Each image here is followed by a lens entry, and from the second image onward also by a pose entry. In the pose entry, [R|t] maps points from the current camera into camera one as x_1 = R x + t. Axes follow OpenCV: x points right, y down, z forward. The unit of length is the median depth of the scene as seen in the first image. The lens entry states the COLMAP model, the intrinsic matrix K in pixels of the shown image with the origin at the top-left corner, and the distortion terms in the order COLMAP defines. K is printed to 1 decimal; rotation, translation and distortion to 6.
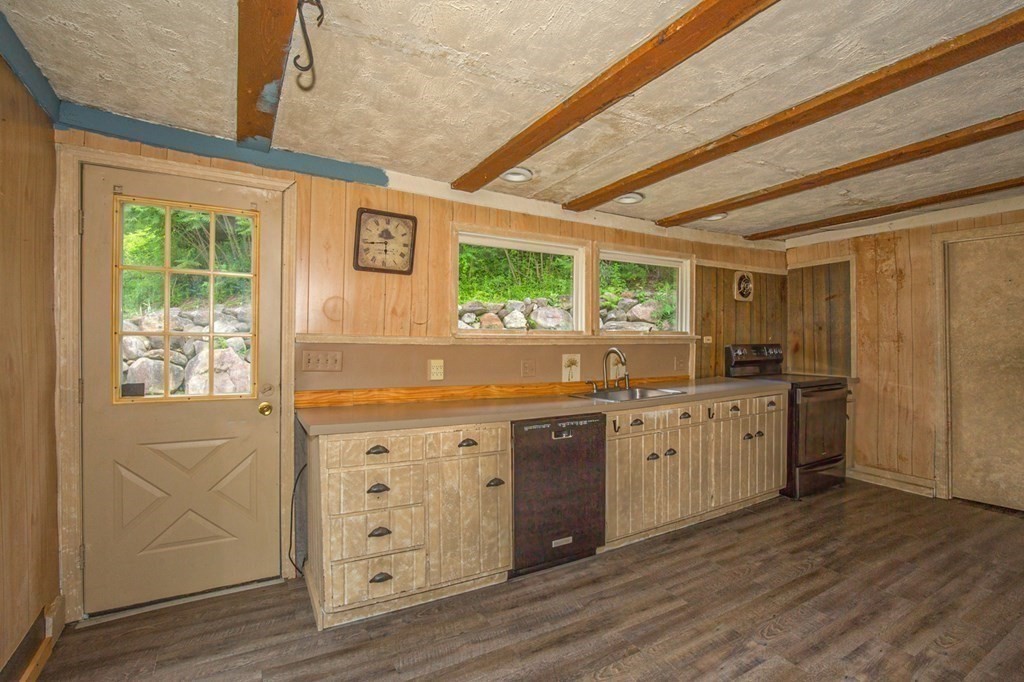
lens RADIAL K [[477.8, 0, 512.2], [0, 477.8, 343.6], [0, 0, 1]] dist [-0.038214, 0.008003]
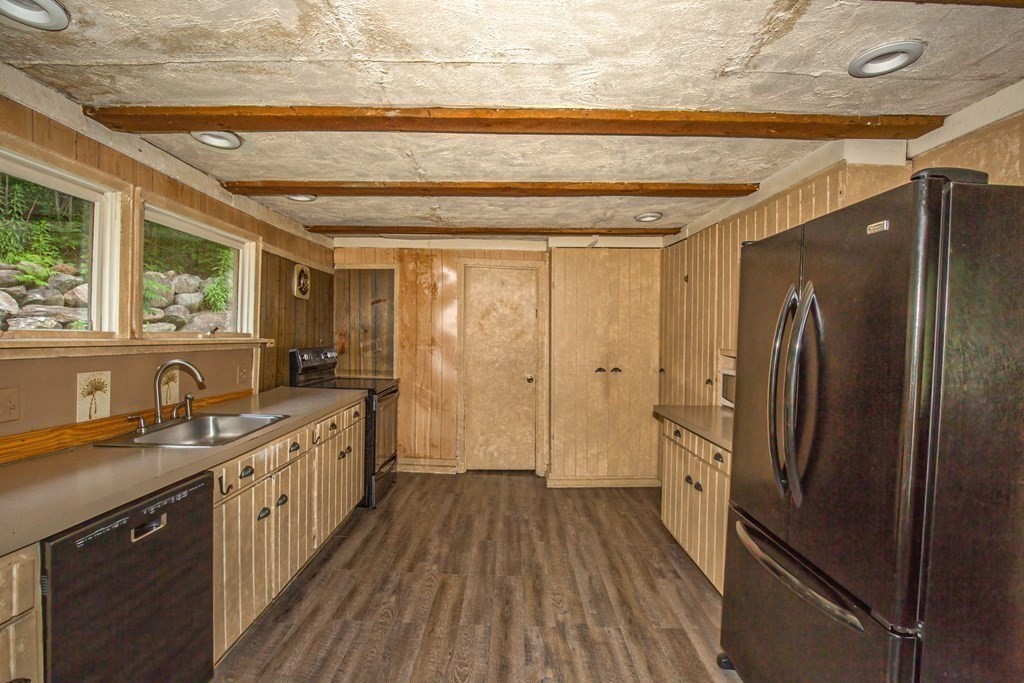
lens RADIAL K [[477.8, 0, 511.3], [0, 477.8, 344.7], [0, 0, 1]] dist [-0.038214, 0.008003]
pose [[0.491447, -0.001520, 0.870906, -0.133243], [-0.015965, 0.999815, 0.010754, -0.028188], [-0.870761, -0.019189, 0.491332, 0.317181]]
